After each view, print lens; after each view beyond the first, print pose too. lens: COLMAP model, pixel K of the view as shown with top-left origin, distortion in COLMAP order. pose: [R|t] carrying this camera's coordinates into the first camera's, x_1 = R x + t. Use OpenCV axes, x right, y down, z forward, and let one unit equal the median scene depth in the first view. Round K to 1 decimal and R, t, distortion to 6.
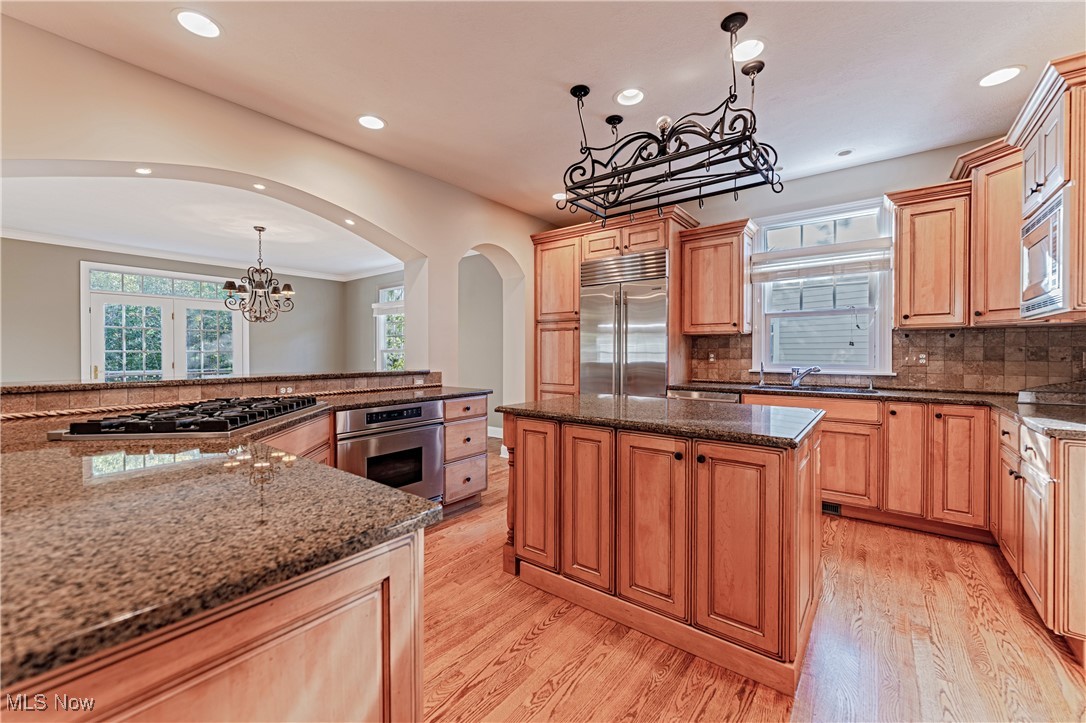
lens RADIAL K [[438.0, 0, 544.5], [0, 438.0, 354.9], [0, 0, 1]] dist [0.000466, 0.000059]
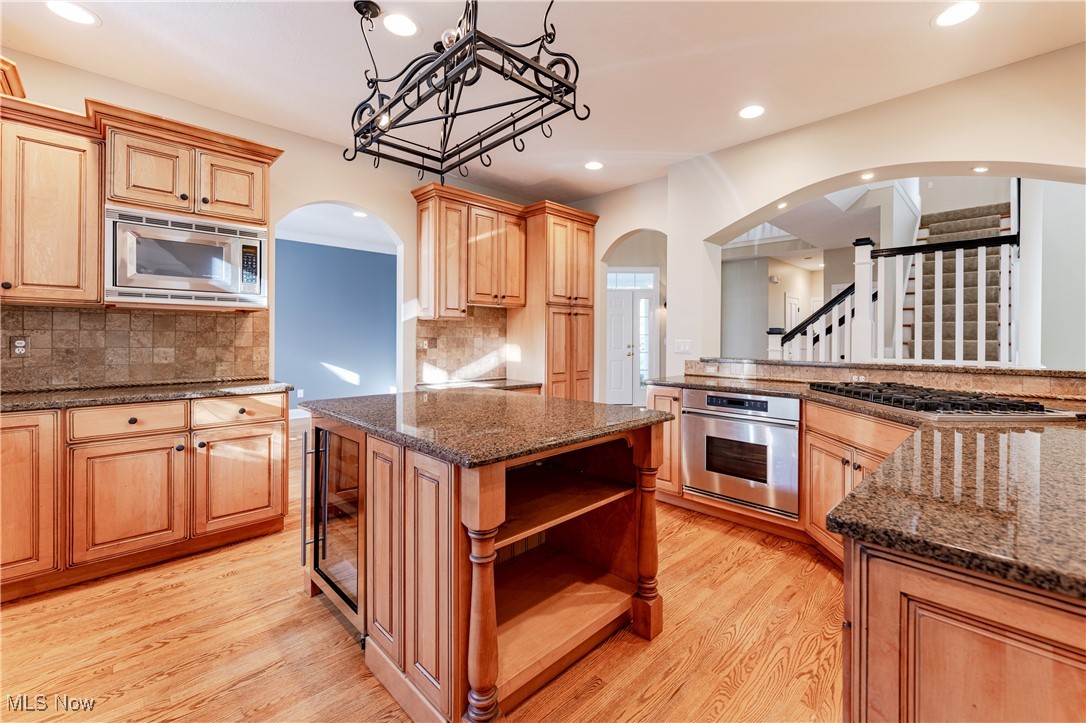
lens RADIAL K [[438.0, 0, 544.5], [0, 438.0, 354.9], [0, 0, 1]] dist [0.000466, 0.000059]
pose [[-0.988569, -0.012131, 0.150279, 0.008906], [-0.005903, 0.999108, 0.041821, -0.010960], [-0.150653, 0.040455, -0.987759, 1.581418]]
